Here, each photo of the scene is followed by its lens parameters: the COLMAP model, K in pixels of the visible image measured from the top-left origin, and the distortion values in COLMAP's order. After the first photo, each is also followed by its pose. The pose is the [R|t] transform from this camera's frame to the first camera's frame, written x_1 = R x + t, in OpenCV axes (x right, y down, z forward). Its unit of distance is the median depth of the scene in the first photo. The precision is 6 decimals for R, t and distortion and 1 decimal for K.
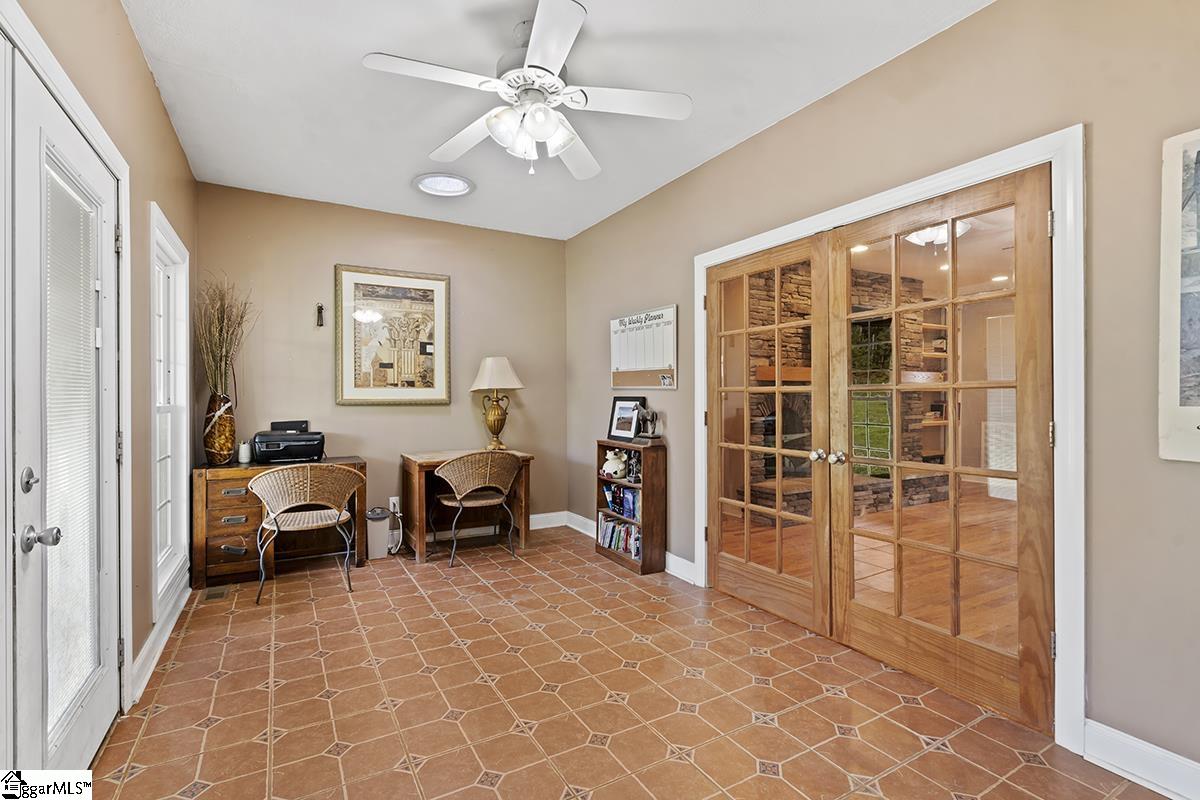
lens RADIAL K [[556.7, 0, 601.3], [0, 556.7, 401.0], [0, 0, 1]] dist [-0.004783, -0.000648]
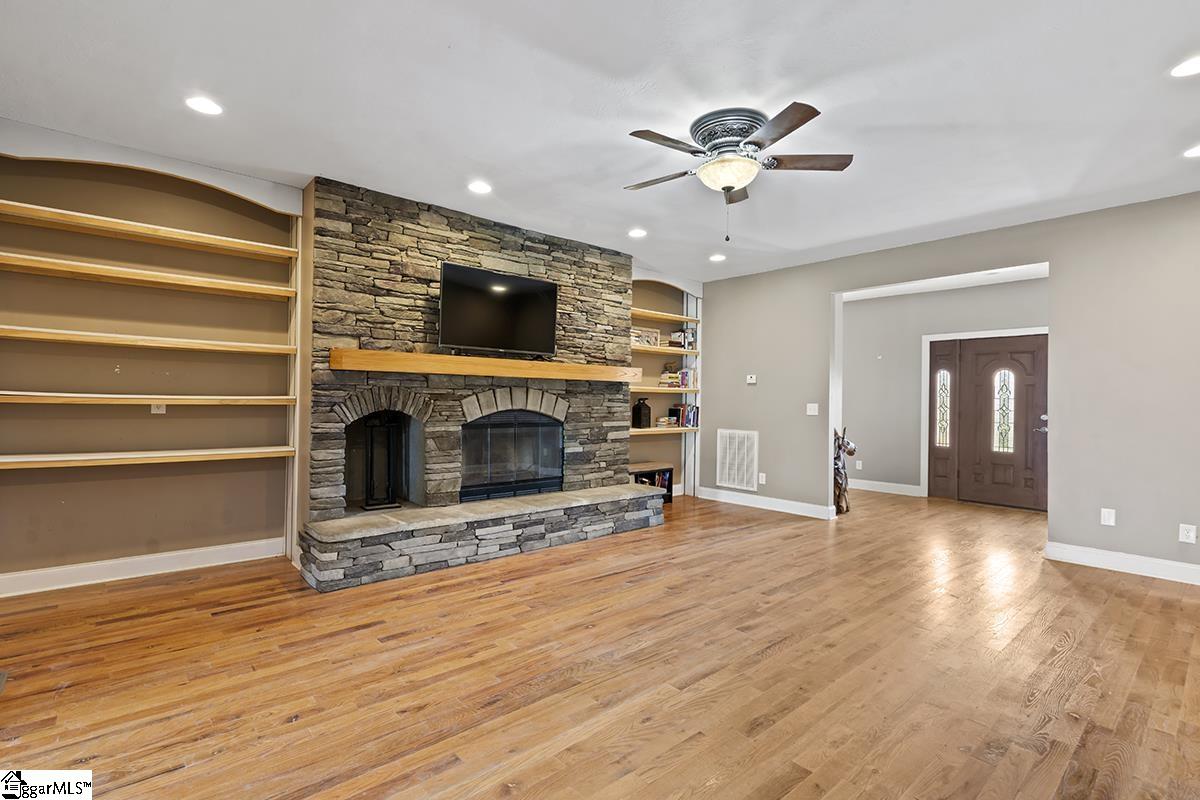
lens RADIAL K [[556.7, 0, 600.2], [0, 556.7, 398.9], [0, 0, 1]] dist [-0.004783, -0.000648]
pose [[0.980495, 0.013351, 0.196090, 0.448462], [-0.011752, 0.999888, -0.009314, 0.001278], [-0.196192, 0.006828, 0.980542, 0.255704]]
